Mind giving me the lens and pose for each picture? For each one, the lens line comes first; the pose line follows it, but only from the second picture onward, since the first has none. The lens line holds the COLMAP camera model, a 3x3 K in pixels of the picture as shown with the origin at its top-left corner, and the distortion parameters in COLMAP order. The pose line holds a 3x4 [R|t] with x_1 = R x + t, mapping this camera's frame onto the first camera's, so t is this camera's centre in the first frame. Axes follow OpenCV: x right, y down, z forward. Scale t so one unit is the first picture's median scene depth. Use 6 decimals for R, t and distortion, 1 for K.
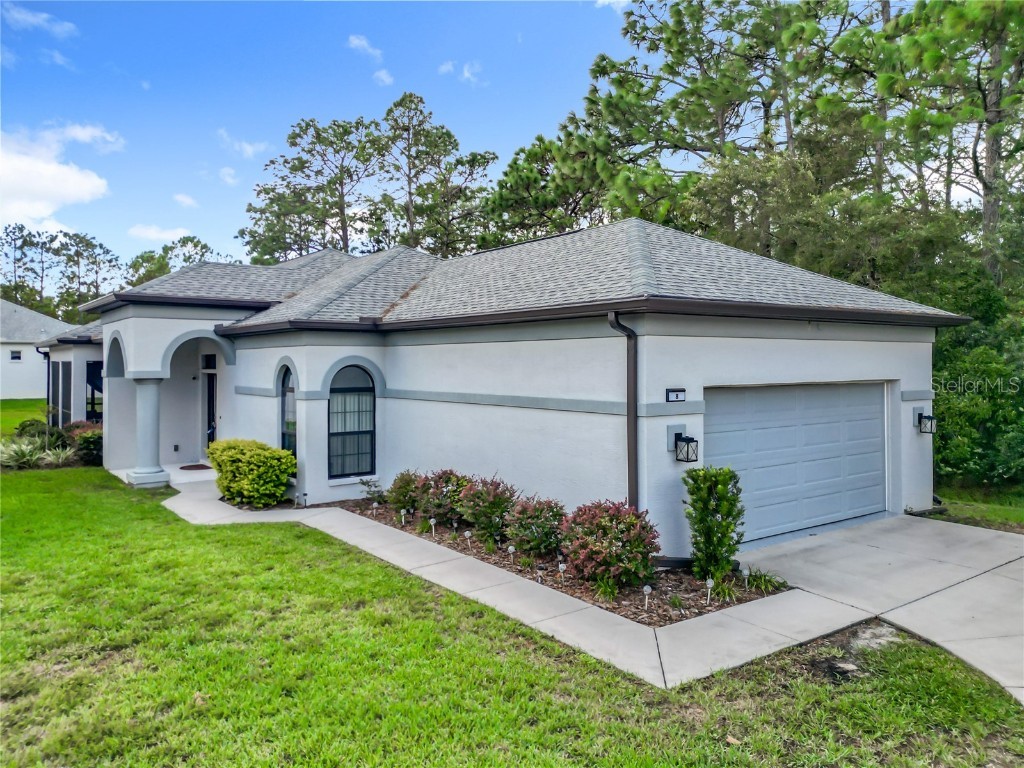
lens RADIAL K [[730.8, 0, 493.7], [0, 730.8, 359.2], [0, 0, 1]] dist [0.070912, -0.039315]
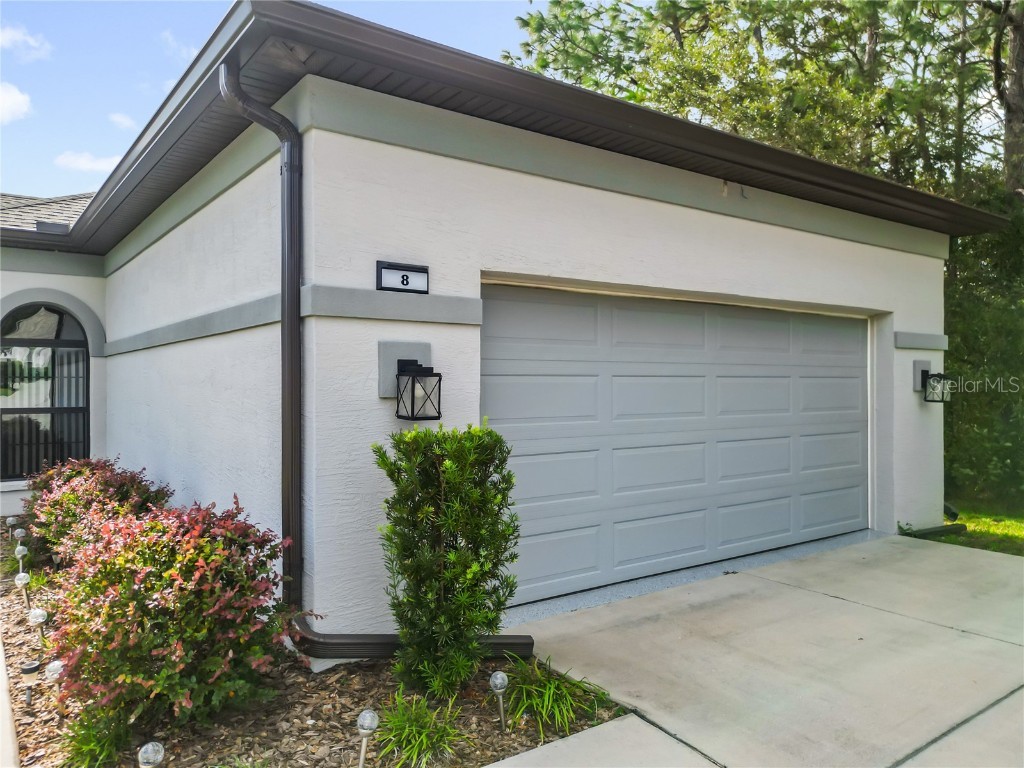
lens RADIAL K [[733.4, 0, 489.4], [0, 733.4, 383.2], [0, 0, 1]] dist [0.030954, -0.001678]
pose [[0.999977, 0.001427, -0.006564, 0.285046], [-0.001389, 0.999982, 0.005787, 0.104902], [0.006573, -0.005778, 0.999962, 0.506459]]
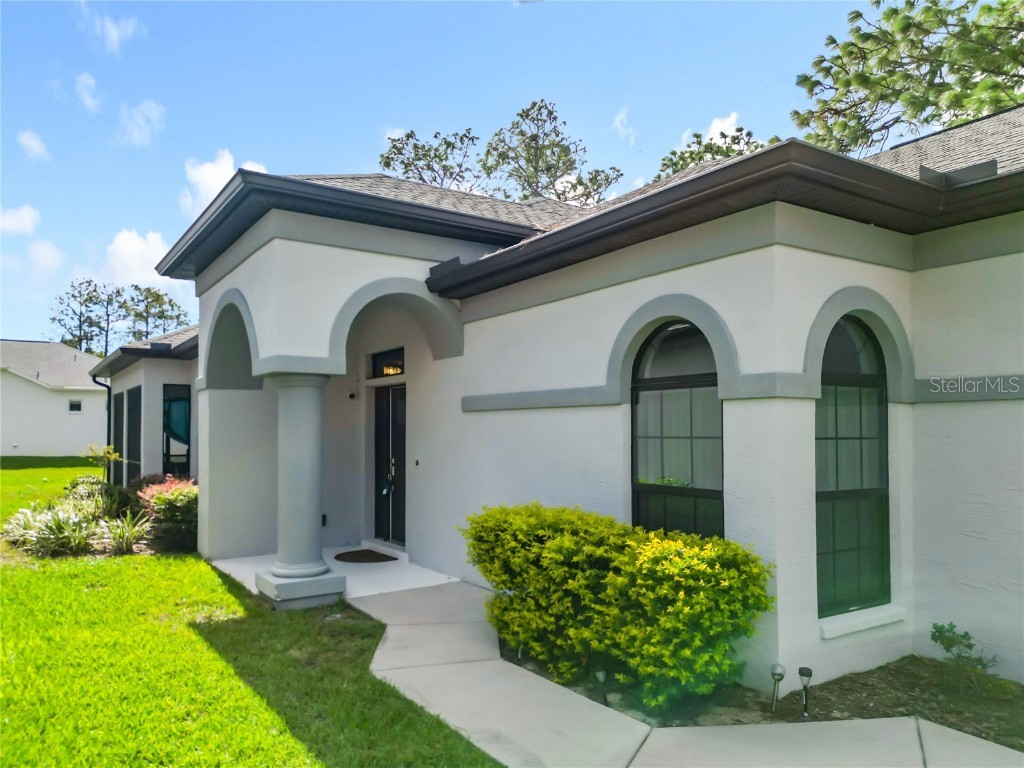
lens RADIAL K [[722.2, 0, 510.3], [0, 722.2, 425.3], [0, 0, 1]] dist [0.037987, 0.000857]
pose [[0.999040, 0.001795, -0.043761, -0.503088], [-0.001938, 0.999993, -0.003223, 0.095005], [0.043755, 0.003305, 0.999037, 0.875224]]
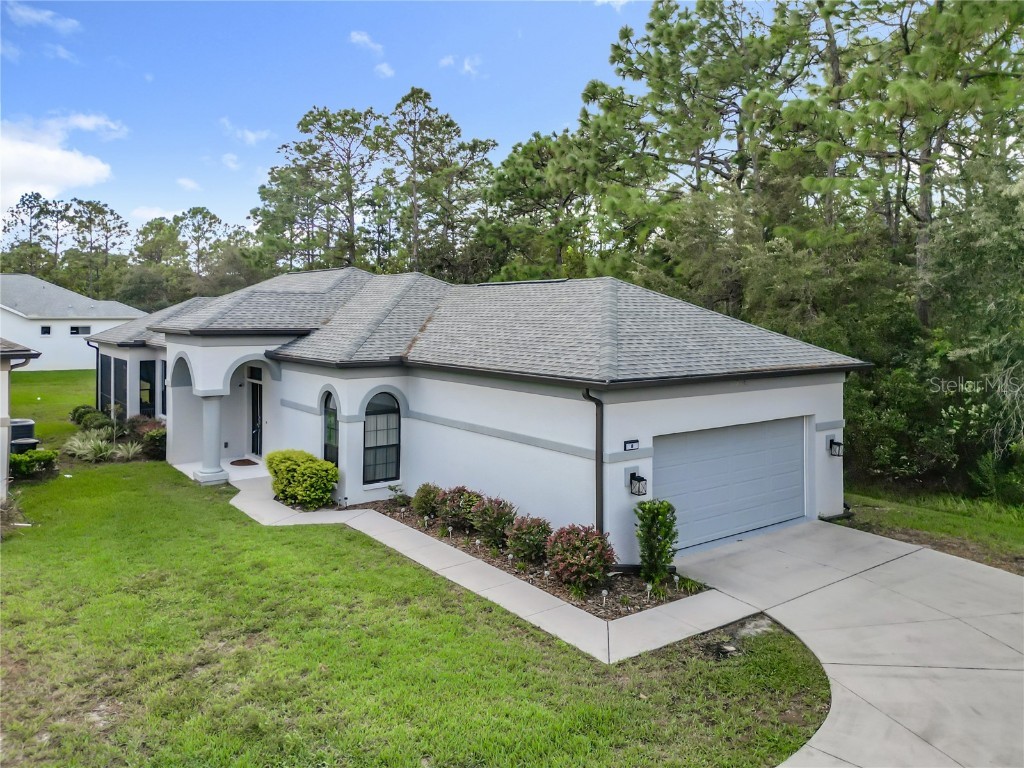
lens RADIAL K [[738.1, 0, 486.9], [0, 738.1, 312.0], [0, 0, 1]] dist [0.035911, -0.004093]
pose [[0.999968, 0.007419, -0.002943, -0.018450], [-0.007417, 0.999972, 0.000681, -0.184914], [0.002948, -0.000659, 0.999995, -0.356251]]
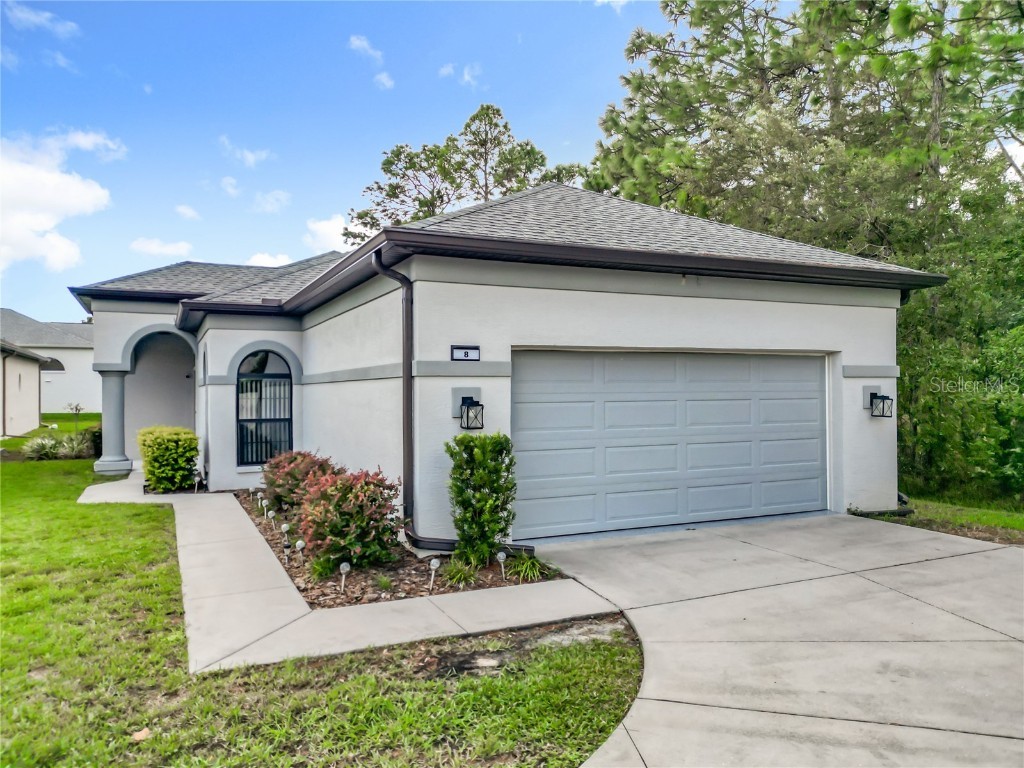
lens RADIAL K [[711.6, 0, 497.0], [0, 711.6, 384.3], [0, 0, 1]] dist [0.052779, -0.000483]
pose [[0.981675, -0.005292, -0.190490, 0.413599], [0.004991, 0.999985, -0.002062, 0.081763], [0.190498, 0.001074, 0.981687, 0.178356]]
